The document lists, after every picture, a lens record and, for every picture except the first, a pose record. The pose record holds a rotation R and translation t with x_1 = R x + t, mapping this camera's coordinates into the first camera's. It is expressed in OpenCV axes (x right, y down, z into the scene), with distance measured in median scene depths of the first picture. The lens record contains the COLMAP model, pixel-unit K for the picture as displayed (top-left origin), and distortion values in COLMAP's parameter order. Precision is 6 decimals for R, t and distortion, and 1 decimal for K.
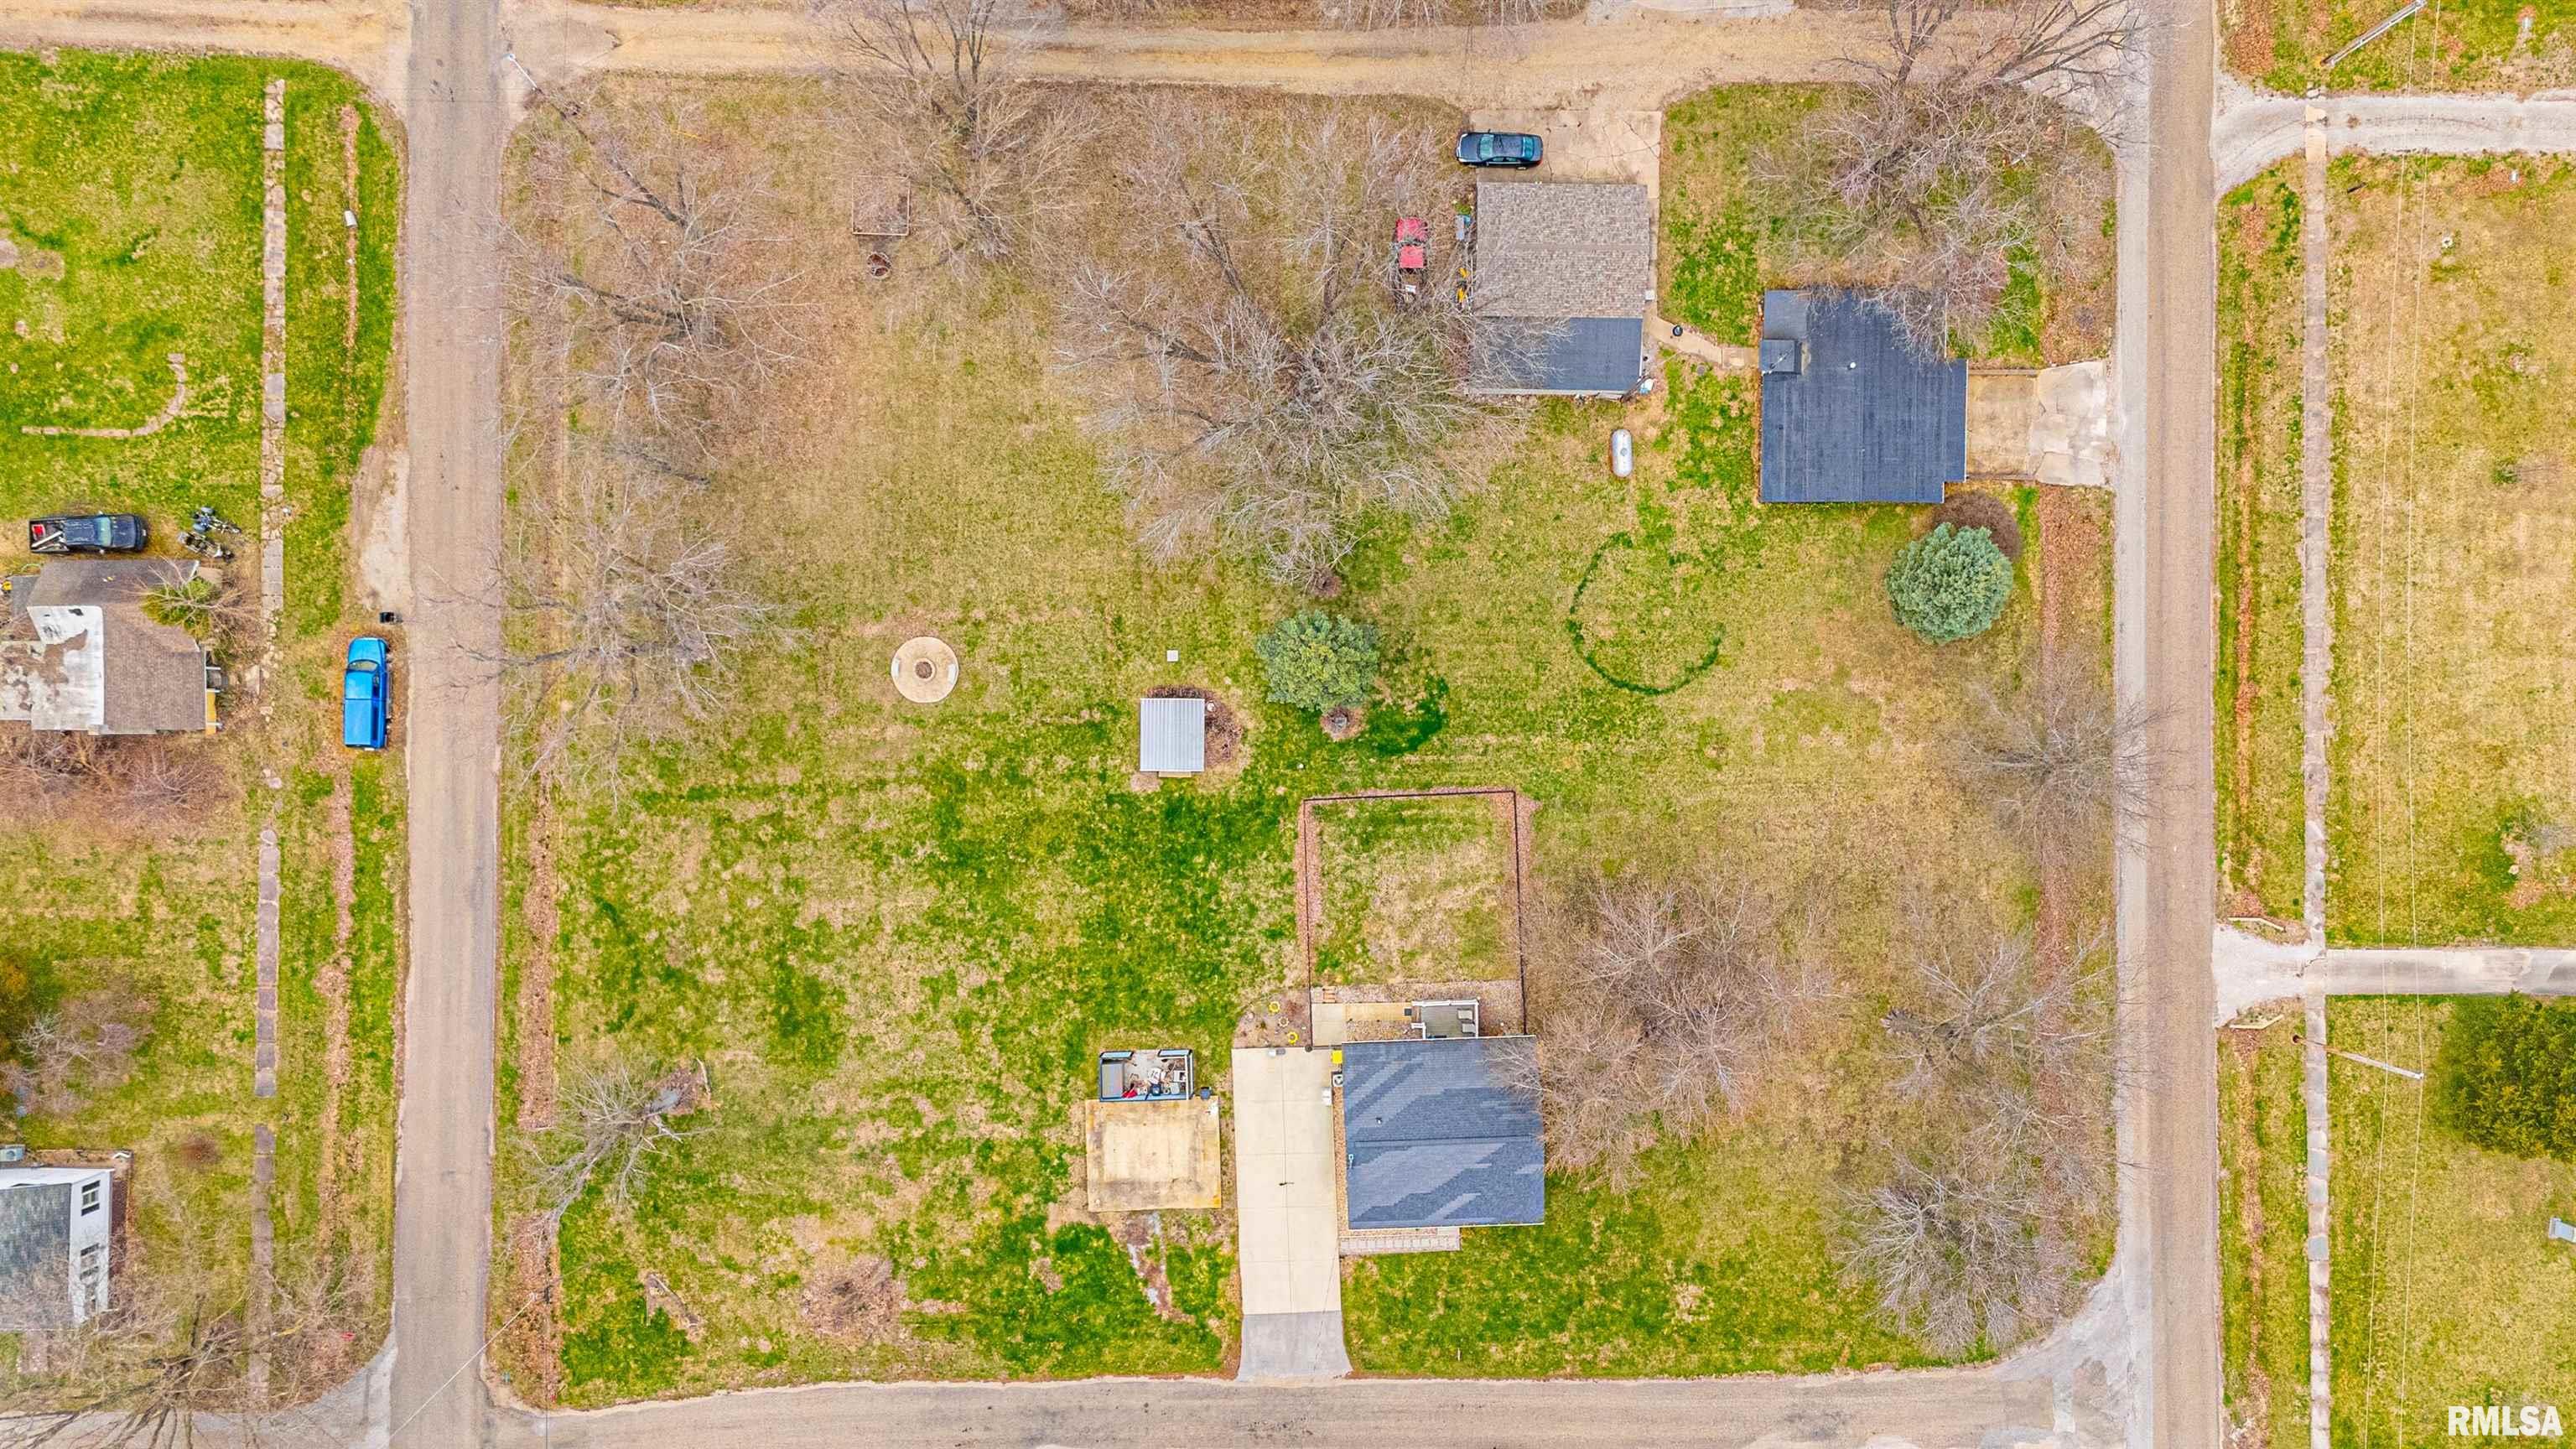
lens RADIAL K [[1877.5, 0, 1288.0], [0, 1877.5, 724.5], [0, 0, 1]] dist [0.097477, -0.080673]
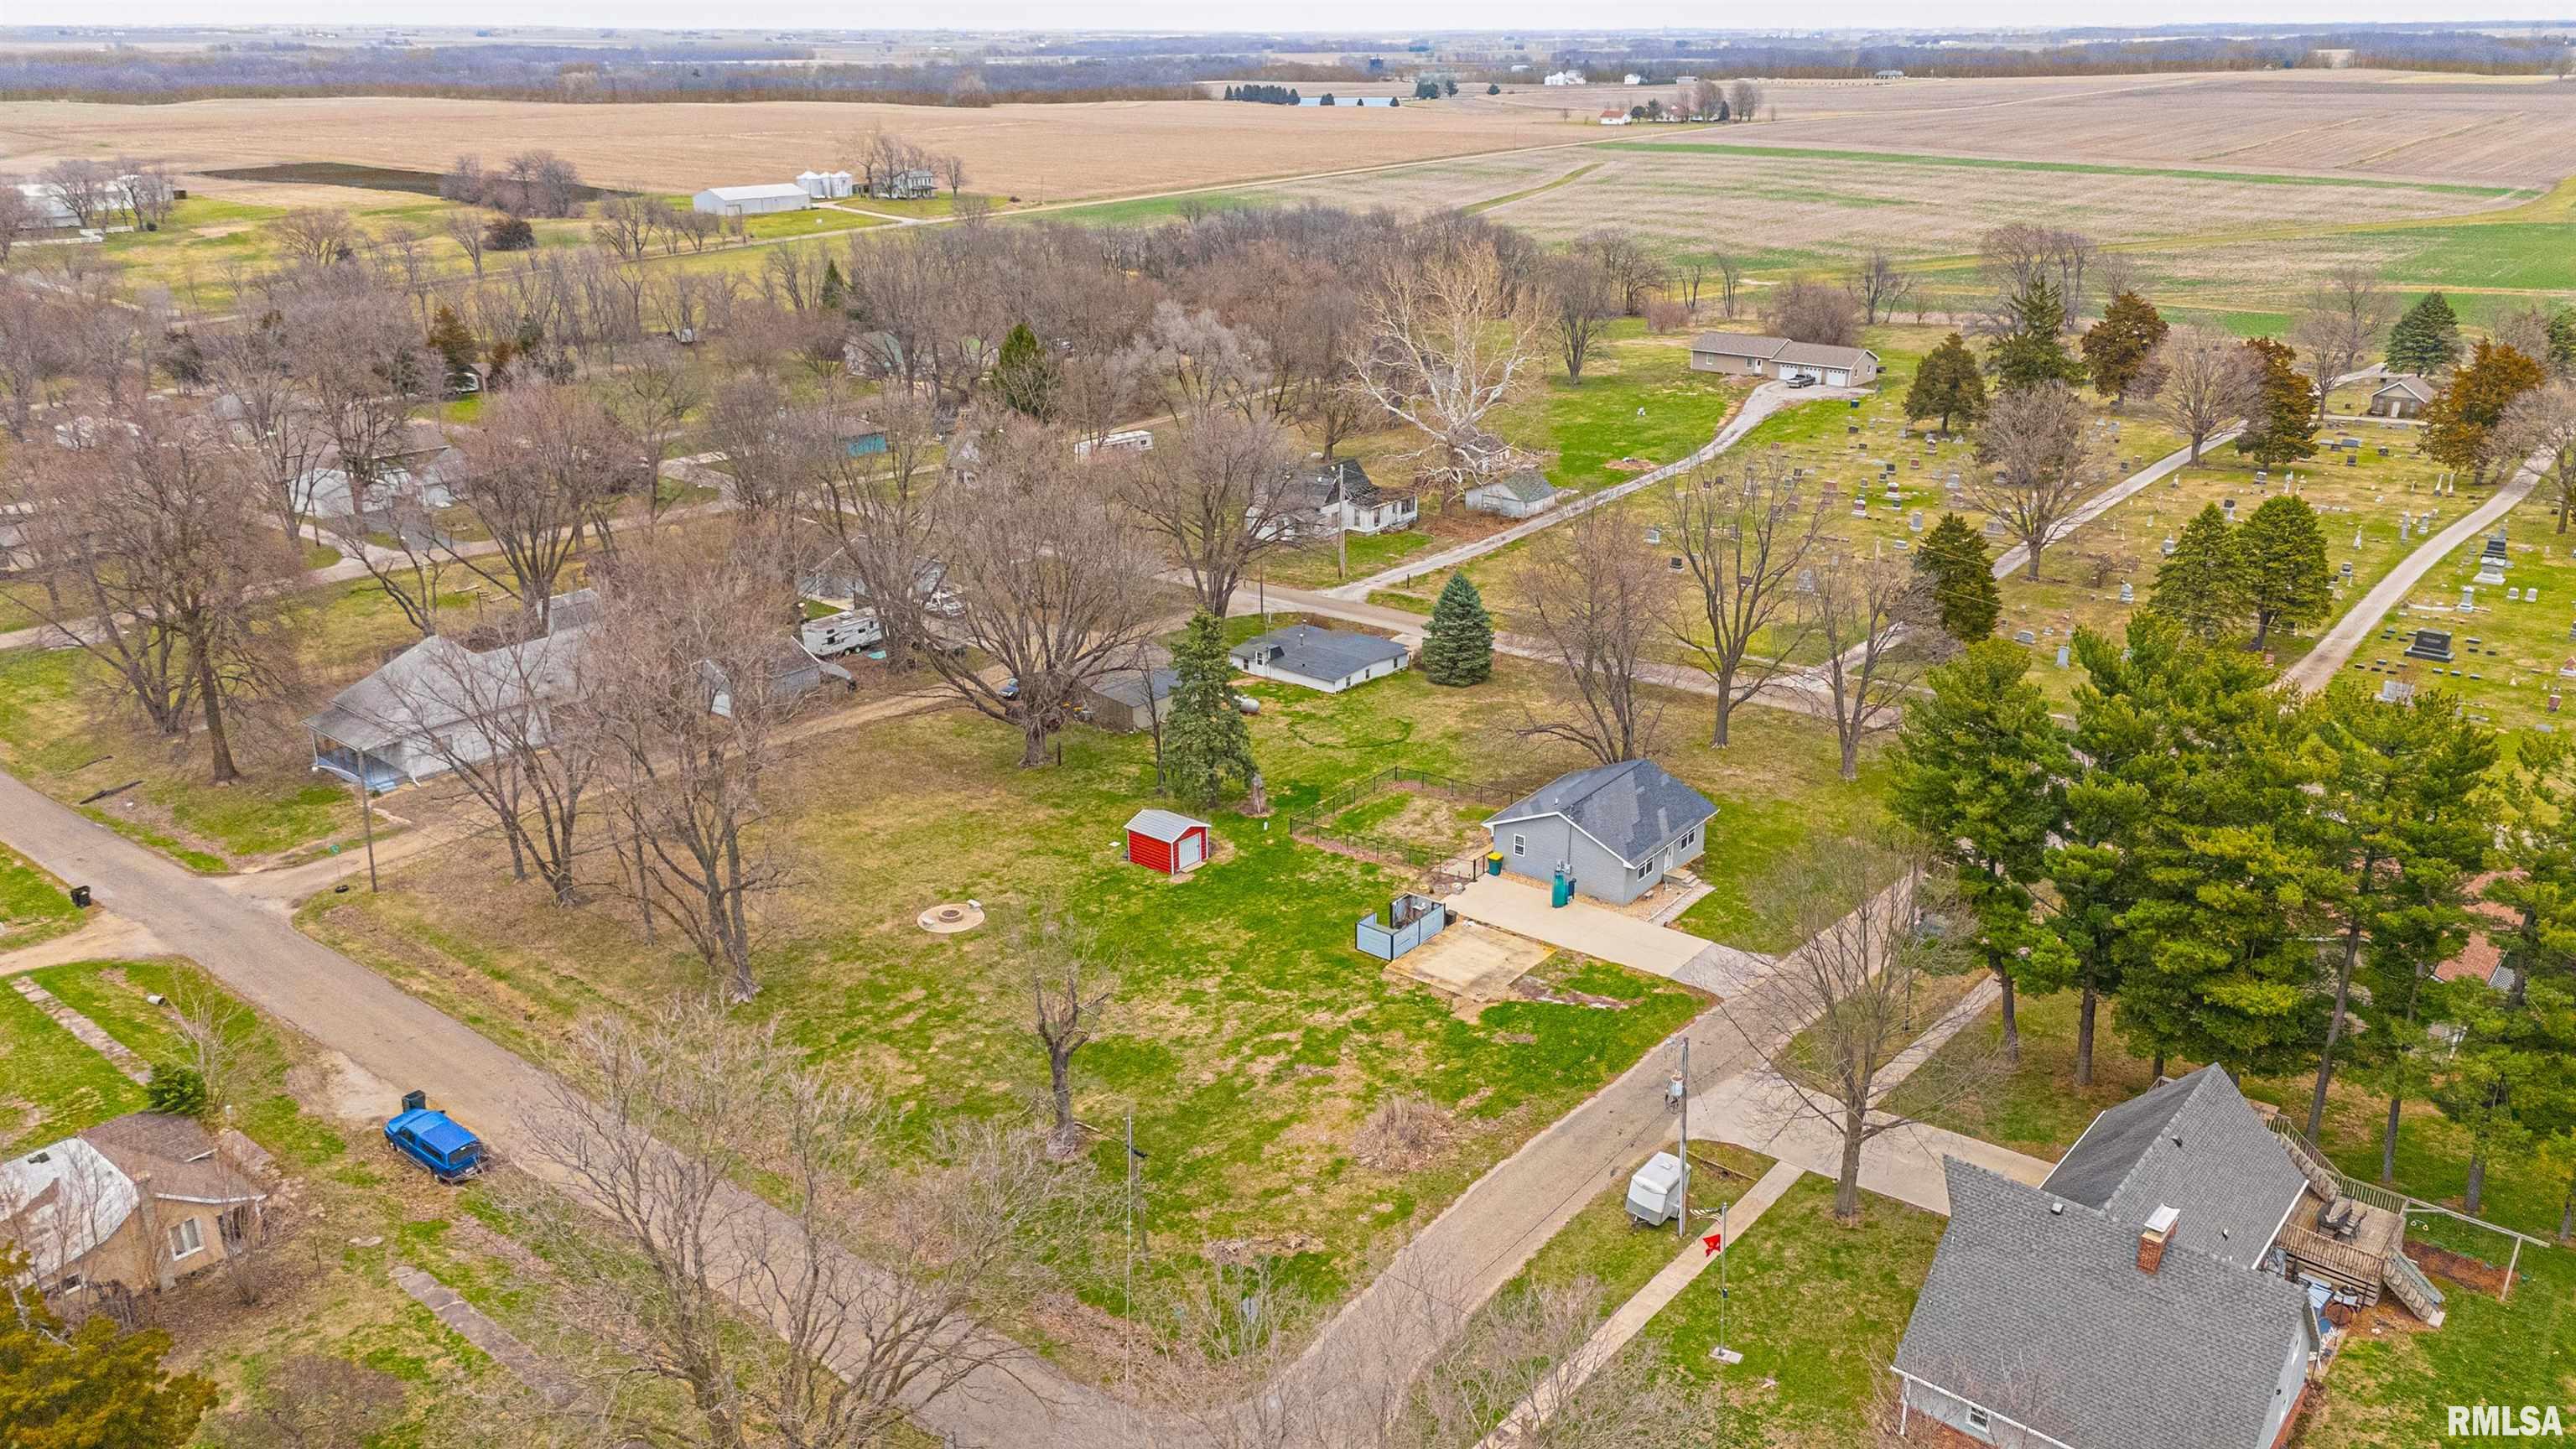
lens RADIAL K [[1877.5, 0, 1288.0], [0, 1877.5, 724.5], [0, 0, 1]] dist [0.097477, -0.080673]
pose [[0.643202, -0.252424, 0.722893, -0.785577], [0.765694, 0.214411, -0.606416, 0.704328], [-0.001923, 0.943562, 0.331189, 0.567945]]
